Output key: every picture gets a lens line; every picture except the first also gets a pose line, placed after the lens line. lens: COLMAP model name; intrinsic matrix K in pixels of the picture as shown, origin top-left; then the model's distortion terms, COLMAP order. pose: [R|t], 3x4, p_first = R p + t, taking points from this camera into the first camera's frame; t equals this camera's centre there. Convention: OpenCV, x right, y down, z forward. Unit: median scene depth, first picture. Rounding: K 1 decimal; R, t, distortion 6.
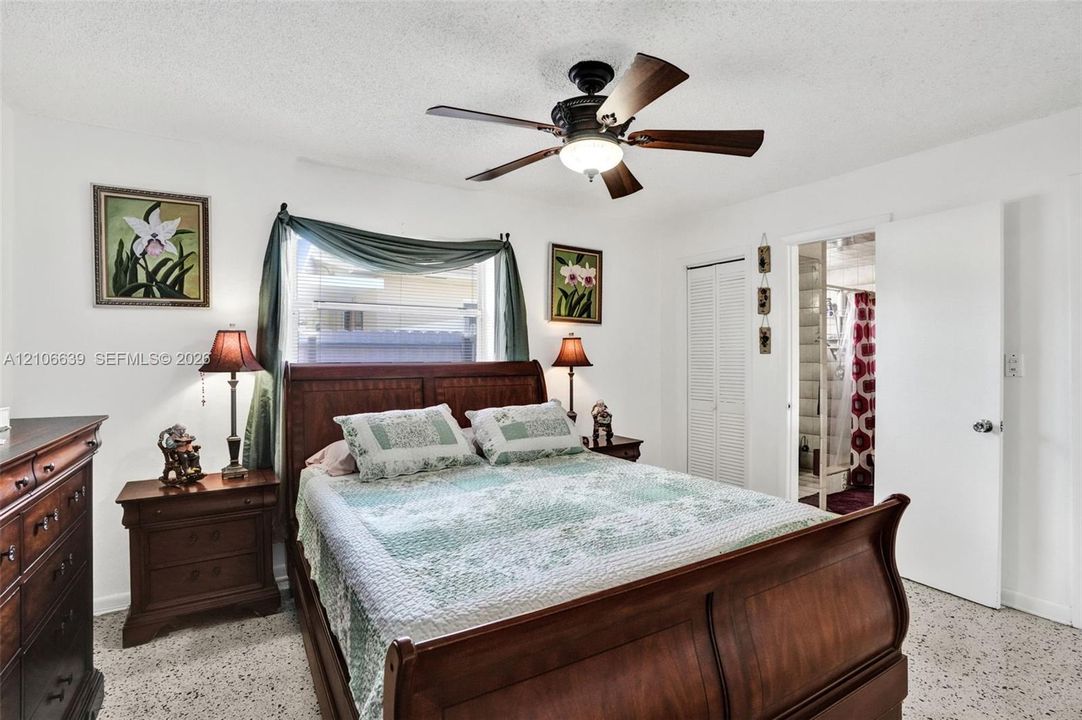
lens RADIAL K [[541.6, 0, 546.8], [0, 541.6, 361.4], [0, 0, 1]] dist [0.000735, 0.000733]
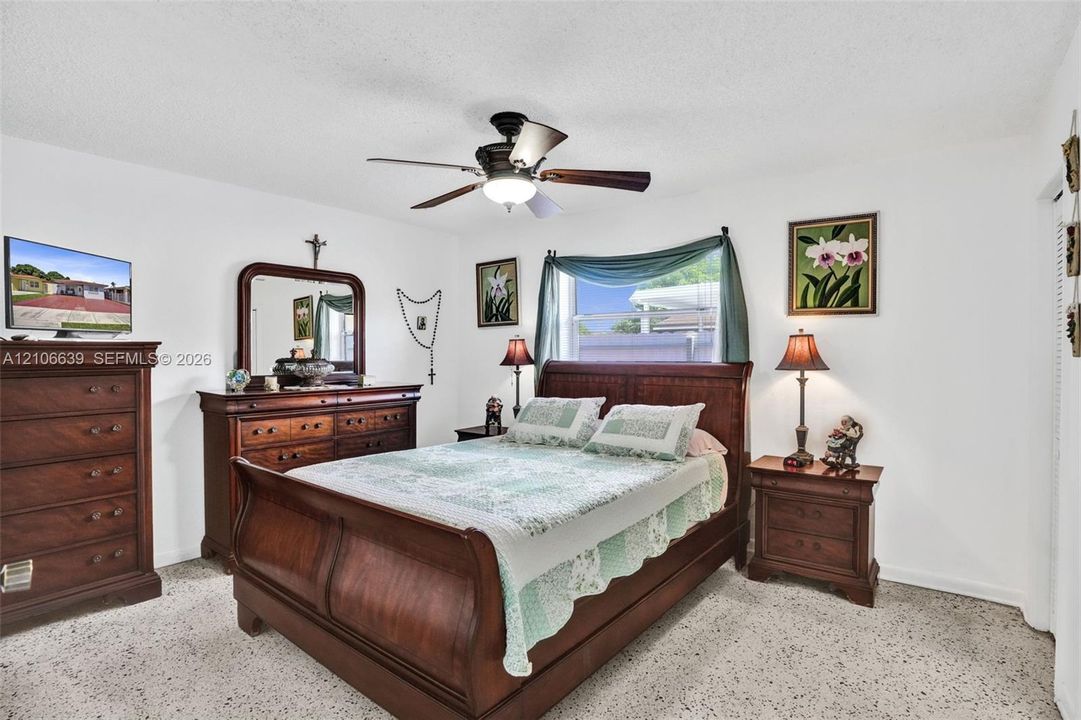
lens RADIAL K [[541.1, 0, 546.3], [0, 541.1, 361.4], [0, 0, 1]] dist [0.000735, 0.000733]
pose [[0.381599, 0.014862, -0.924208, 0.742802], [-0.013179, 0.999857, 0.010636, -0.008338], [0.924234, 0.008122, 0.381740, 0.386973]]
